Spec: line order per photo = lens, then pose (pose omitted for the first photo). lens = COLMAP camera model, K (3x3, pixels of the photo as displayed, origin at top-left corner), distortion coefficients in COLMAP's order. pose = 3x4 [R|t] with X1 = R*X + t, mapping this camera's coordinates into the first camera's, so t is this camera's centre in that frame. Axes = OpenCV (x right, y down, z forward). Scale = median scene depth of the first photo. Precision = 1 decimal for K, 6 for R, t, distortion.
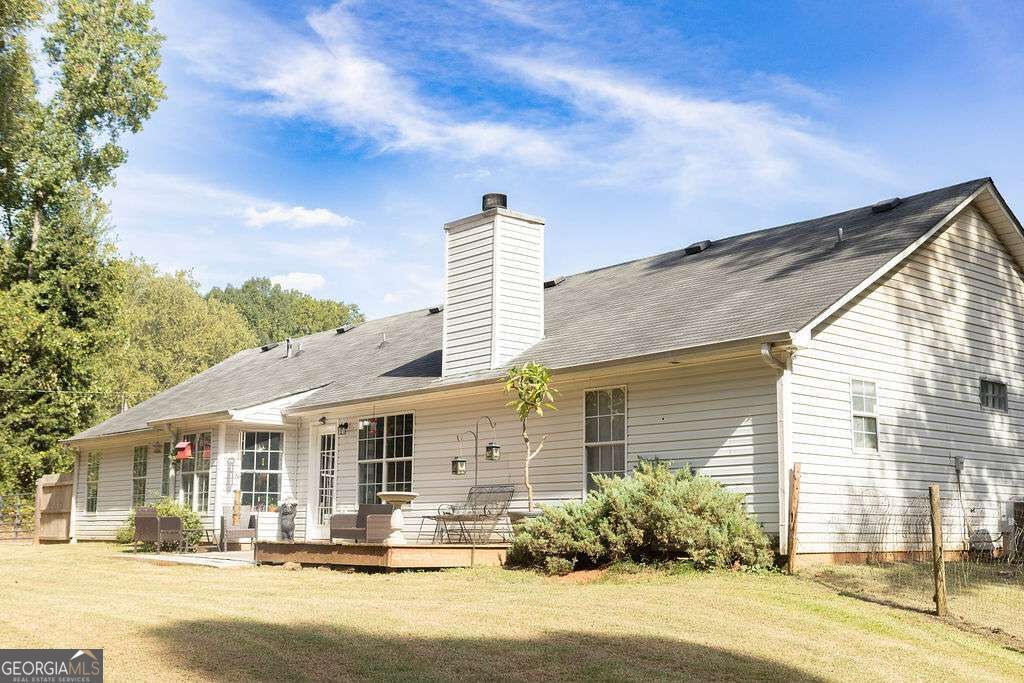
lens RADIAL K [[1076.3, 0, 512.0], [0, 1076.3, 341.5], [0, 0, 1]] dist [0.007166, -0.003793]
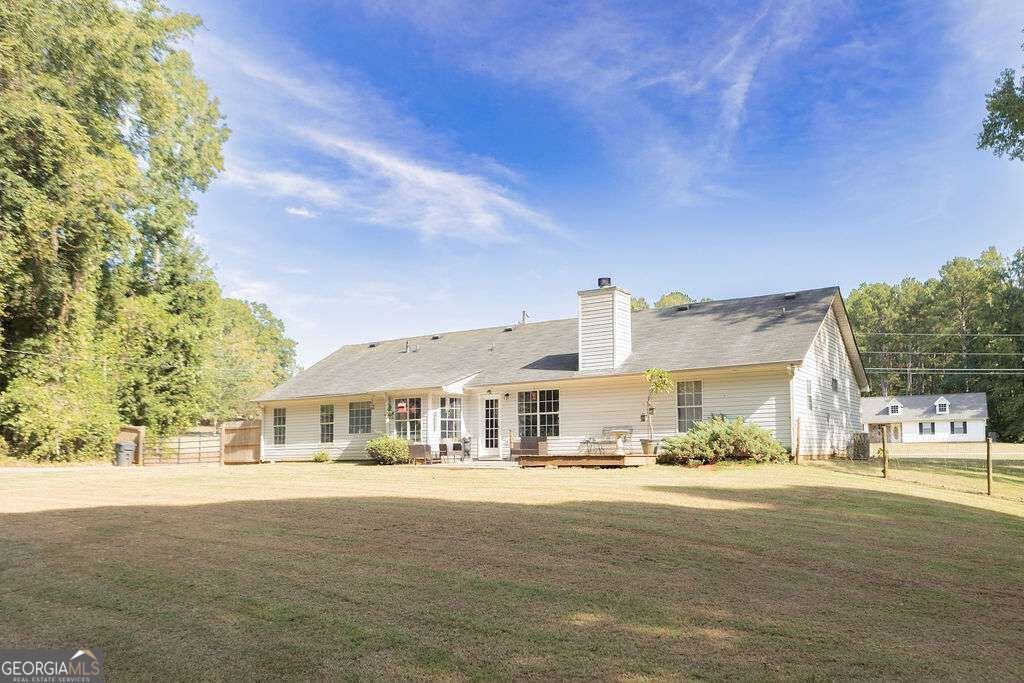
lens RADIAL K [[716.9, 0, 512.0], [0, 716.9, 341.5], [0, 0, 1]] dist [0.034493, -0.000245]
pose [[0.961978, 0.025648, 0.271920, -0.525311], [-0.030108, 0.999472, 0.012244, -0.033122], [-0.271463, -0.019965, 0.962242, -0.217867]]
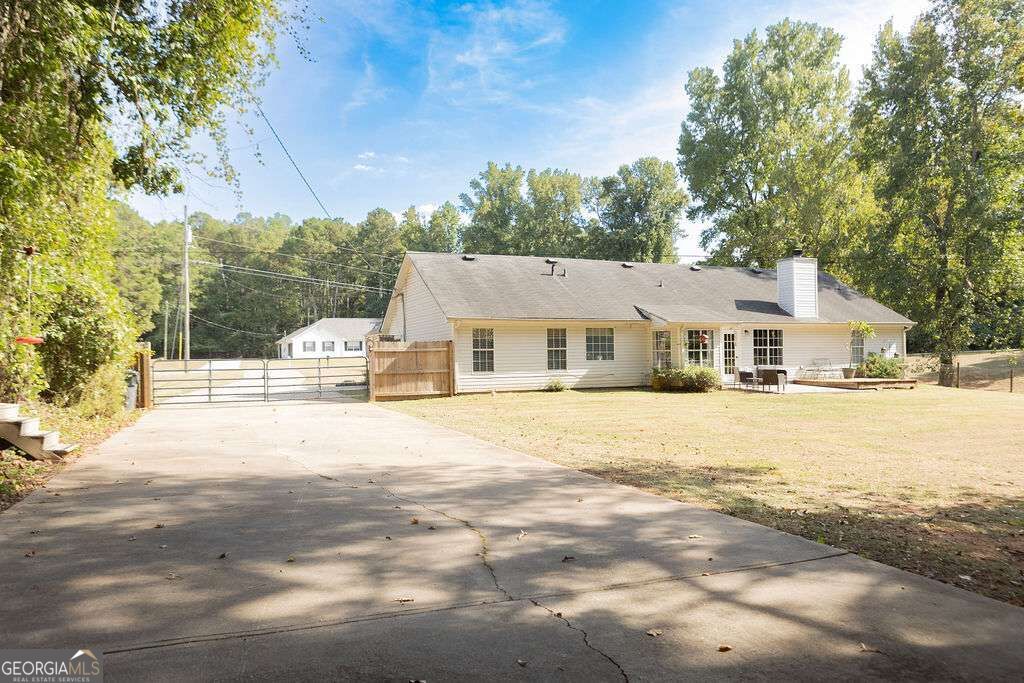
lens RADIAL K [[699.4, 0, 512.0], [0, 699.4, 341.5], [0, 0, 1]] dist [-0.025311, 0.002148]
pose [[0.310720, 0.050781, 0.949144, -1.840639], [-0.128669, 0.991627, -0.010932, 0.193516], [-0.941752, -0.118729, 0.314652, 1.076209]]
